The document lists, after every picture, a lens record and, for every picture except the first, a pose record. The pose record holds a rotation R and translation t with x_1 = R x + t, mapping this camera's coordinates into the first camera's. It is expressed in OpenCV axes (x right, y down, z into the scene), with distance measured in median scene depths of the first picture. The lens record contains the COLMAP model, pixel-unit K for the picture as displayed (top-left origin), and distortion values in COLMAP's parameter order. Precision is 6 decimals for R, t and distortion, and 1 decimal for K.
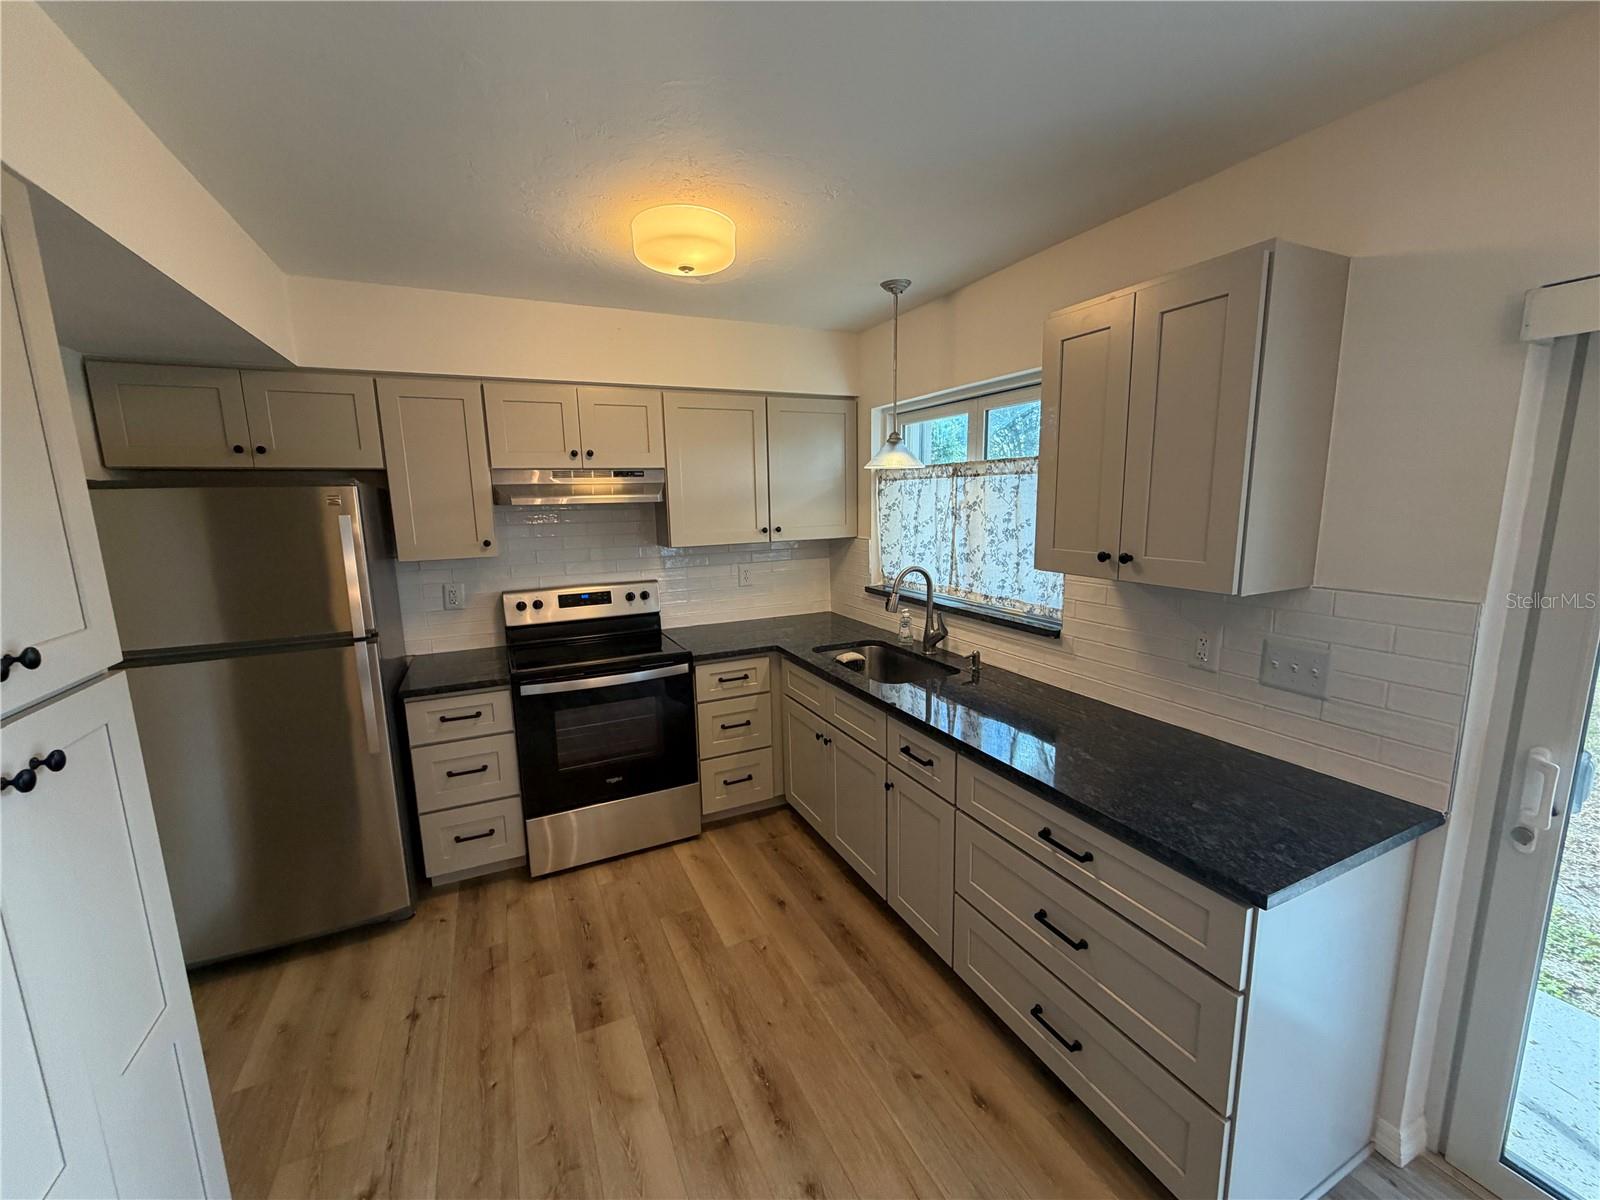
lens RADIAL K [[637.8, 0, 798.1], [0, 637.8, 605.4], [0, 0, 1]] dist [-0.001462, 0.000456]
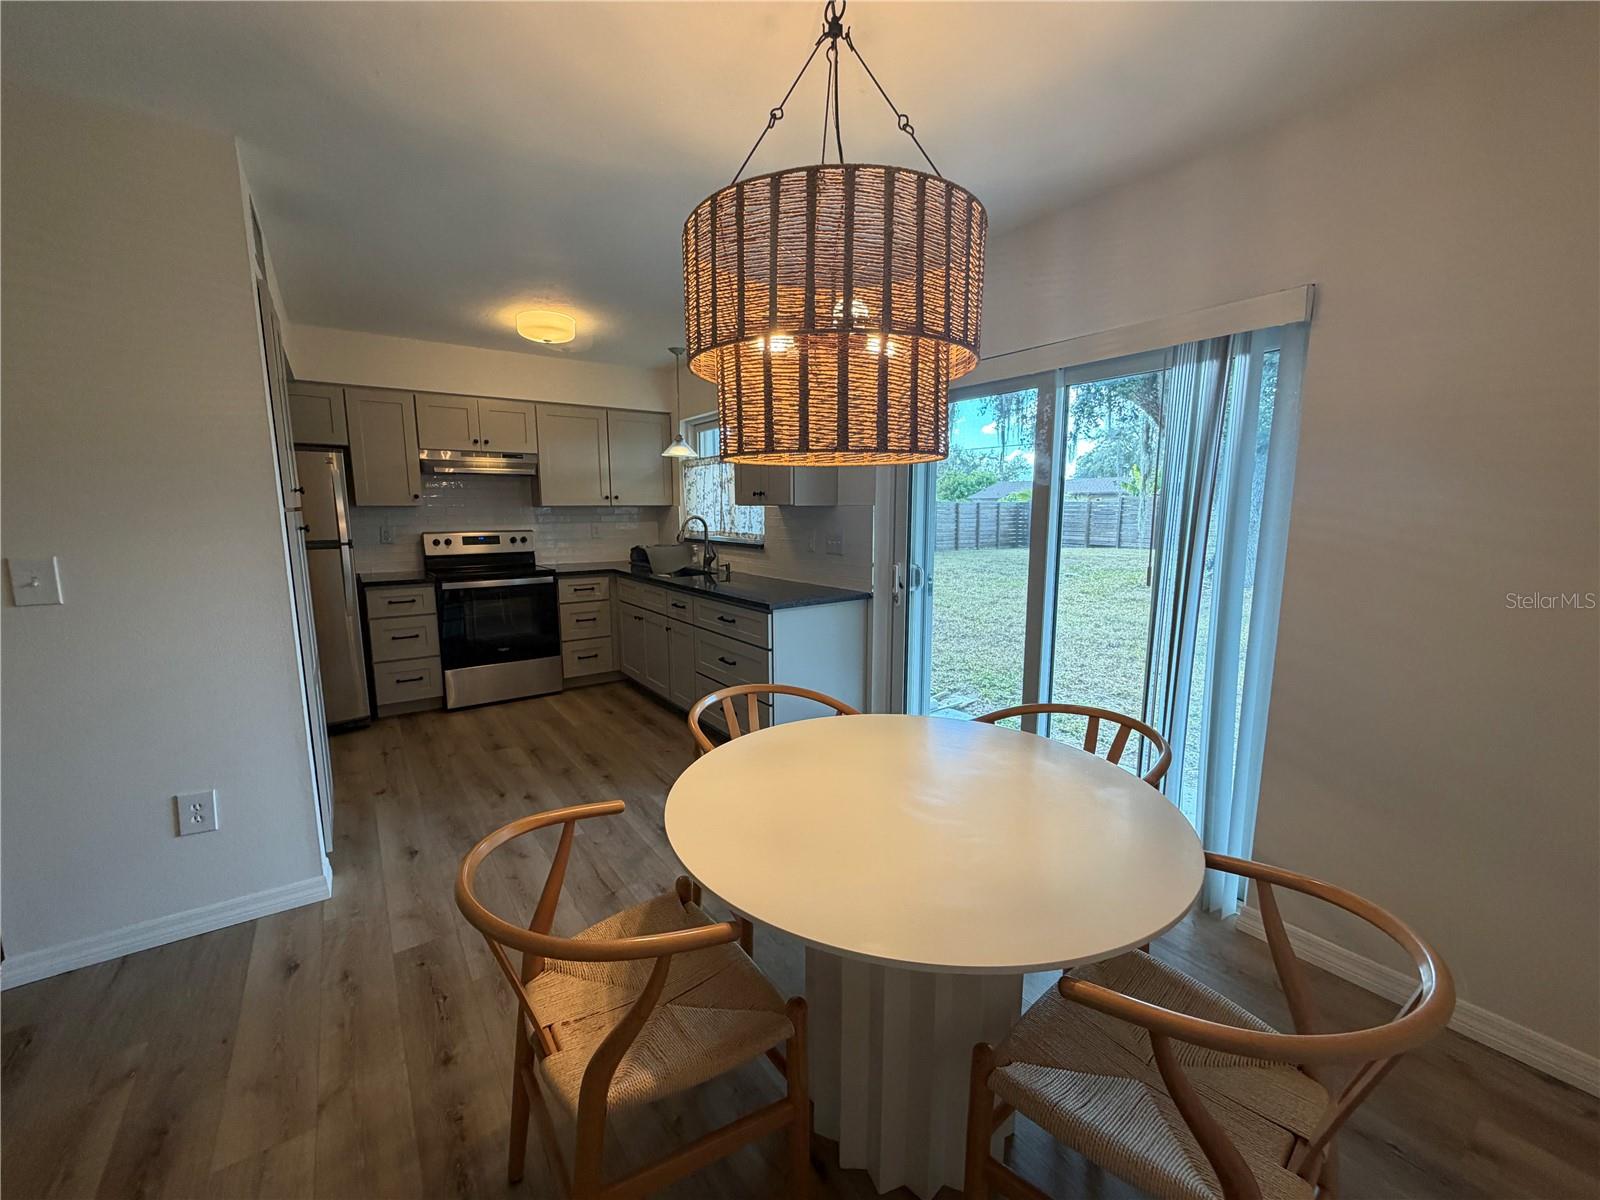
lens RADIAL K [[637.8, 0, 796.7], [0, 637.8, 604.9], [0, 0, 1]] dist [-0.001462, 0.000456]
pose [[0.985439, -0.007503, 0.169863, 0.152742], [0.011407, 0.999692, -0.022021, 0.202817], [-0.169645, 0.023638, 0.985222, -0.652616]]
